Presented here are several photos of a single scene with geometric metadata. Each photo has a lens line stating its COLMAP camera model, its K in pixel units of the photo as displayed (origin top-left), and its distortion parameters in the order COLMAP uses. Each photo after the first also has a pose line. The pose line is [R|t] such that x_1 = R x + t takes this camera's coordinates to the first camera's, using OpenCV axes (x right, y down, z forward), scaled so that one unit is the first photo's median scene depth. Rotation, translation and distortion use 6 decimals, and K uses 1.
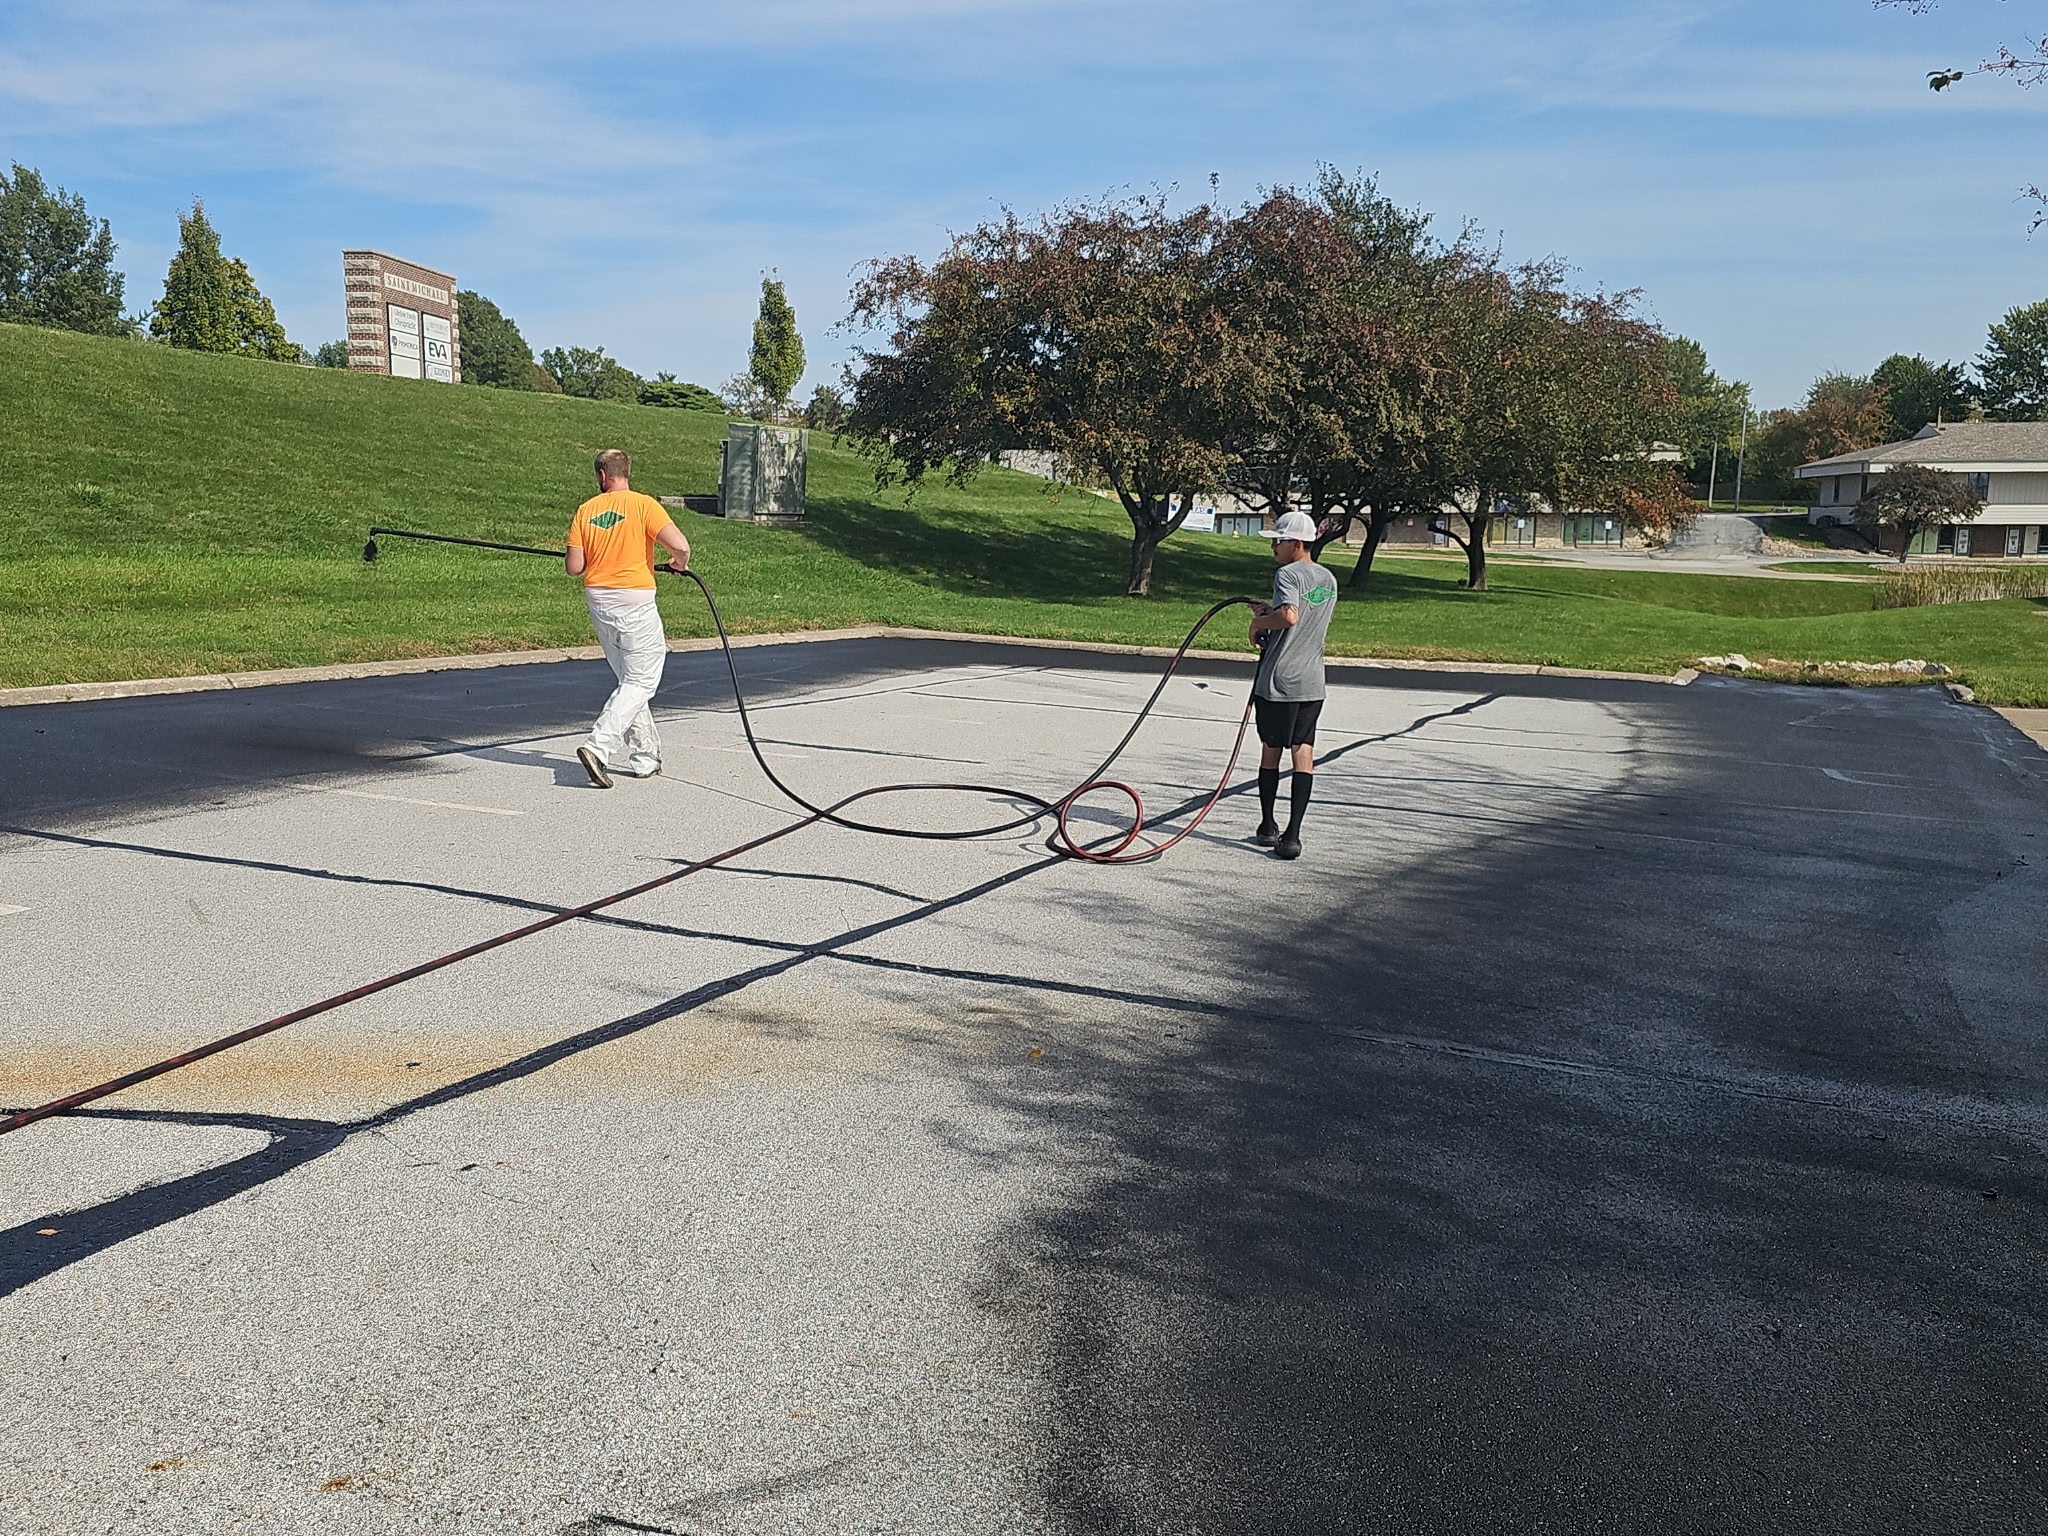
lens RADIAL K [[1594.0, 0, 1020.9], [0, 1594.0, 772.0], [0, 0, 1]] dist [0.097959, -0.083978]
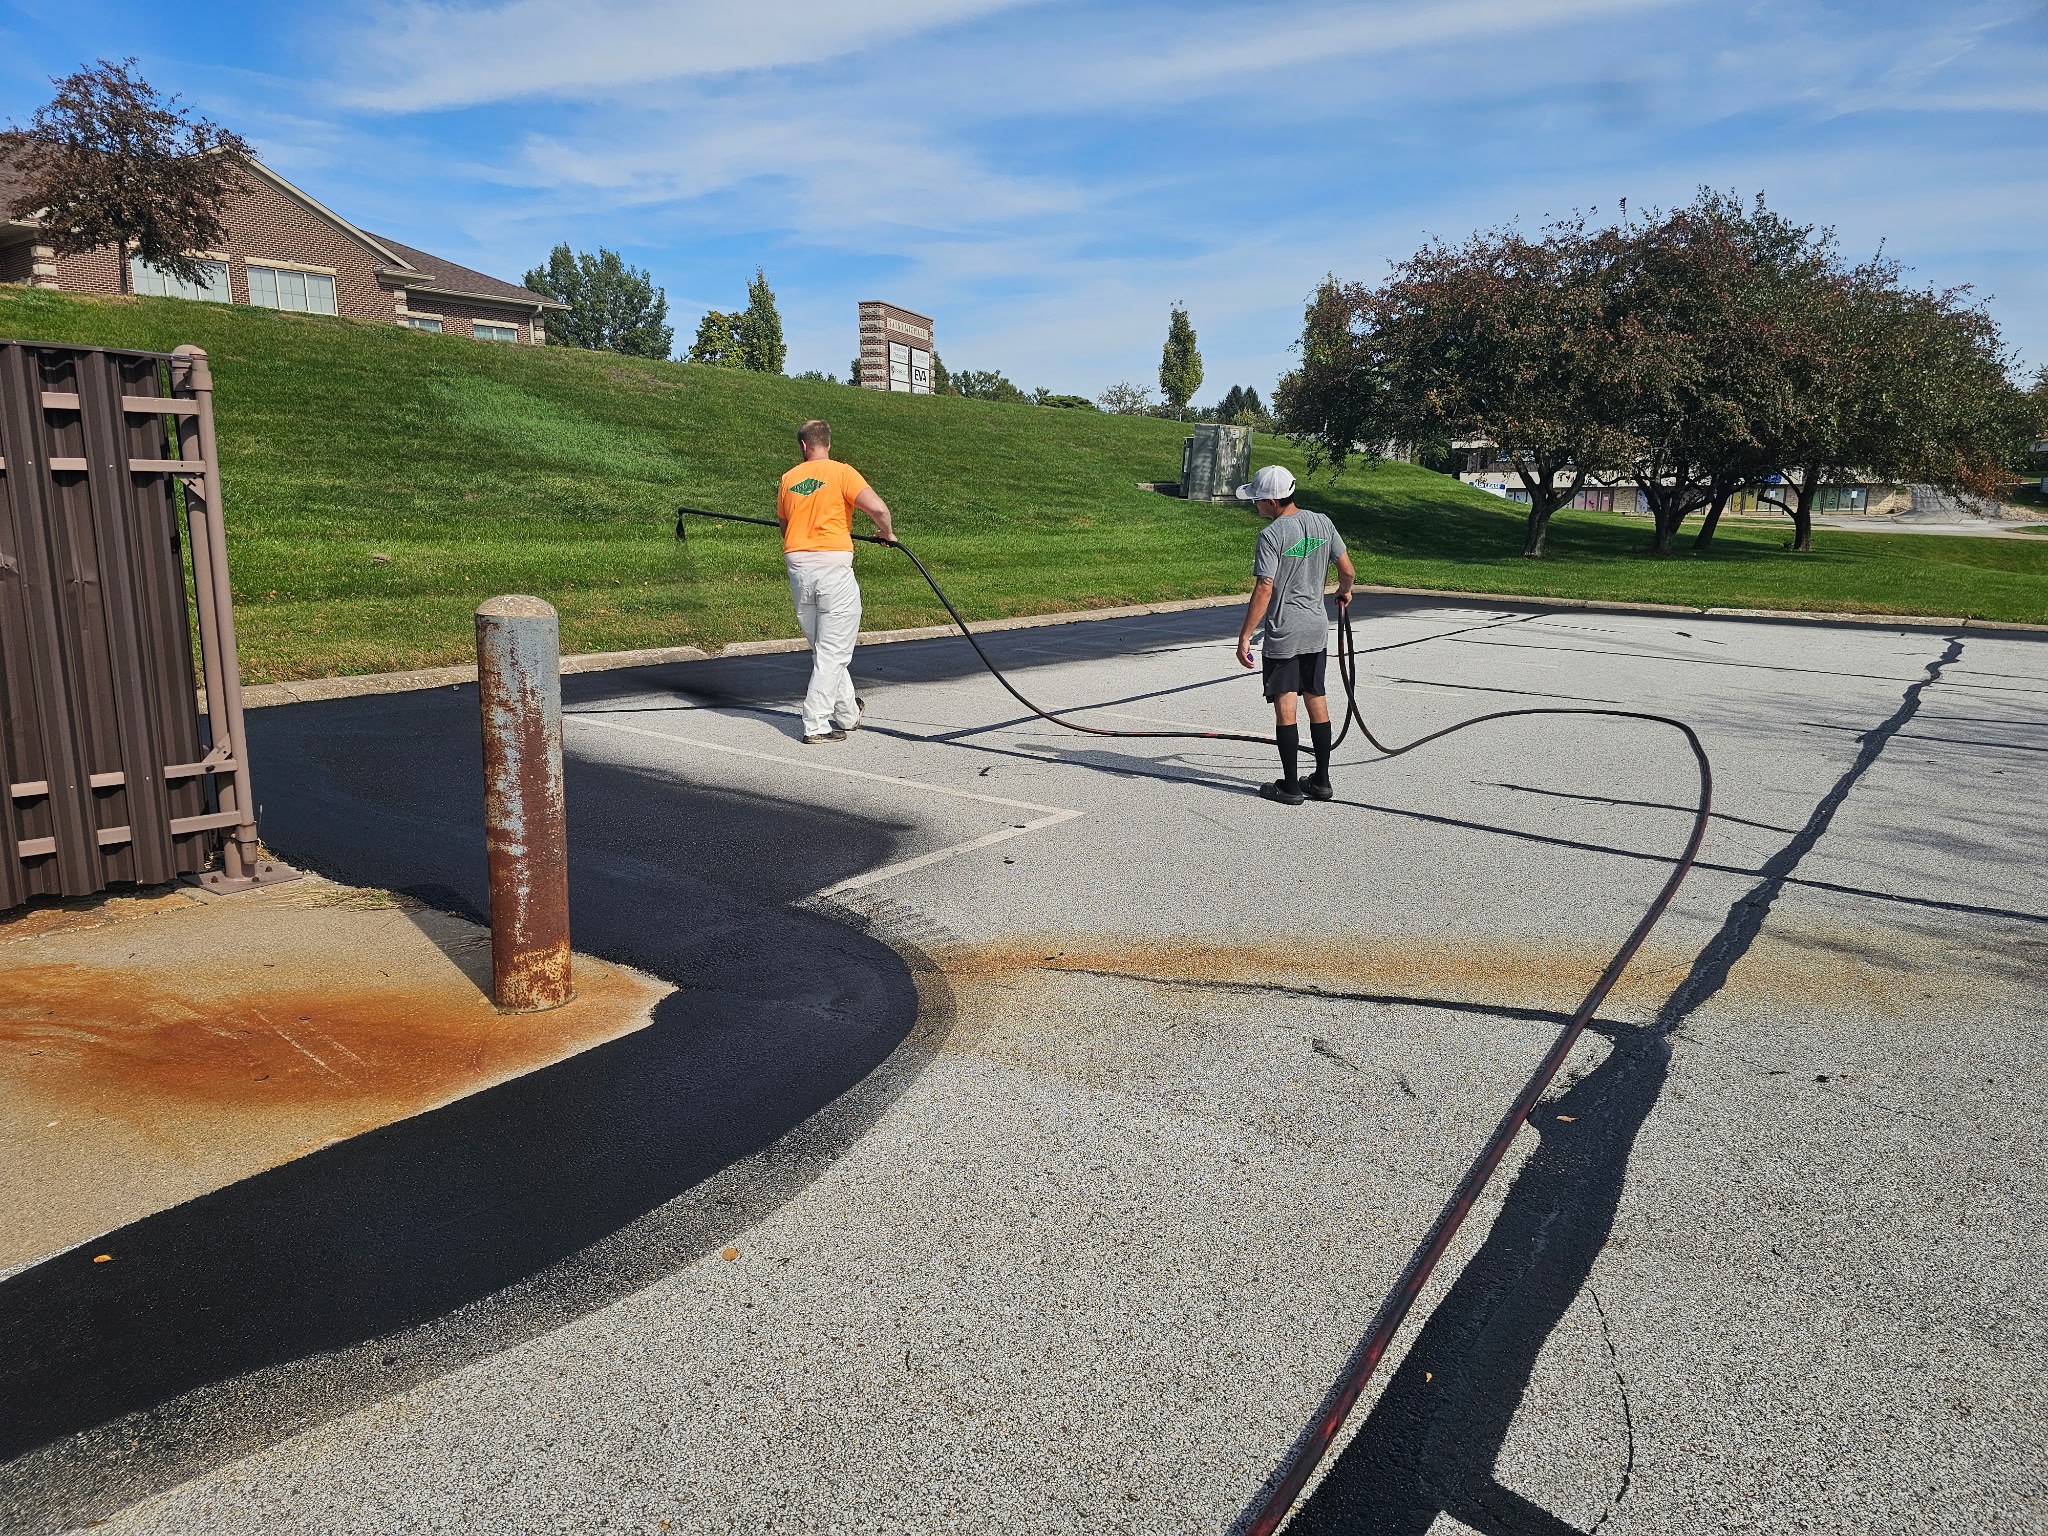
lens RADIAL K [[1244.3, 0, 1026.8], [0, 1244.3, 721.4], [0, 0, 1]] dist [0.056274, -0.015200]
pose [[0.987056, 0.017784, -0.159385, -0.132631], [-0.014684, 0.999680, 0.020604, -0.002227], [0.159700, -0.017996, 0.987002, 0.008526]]
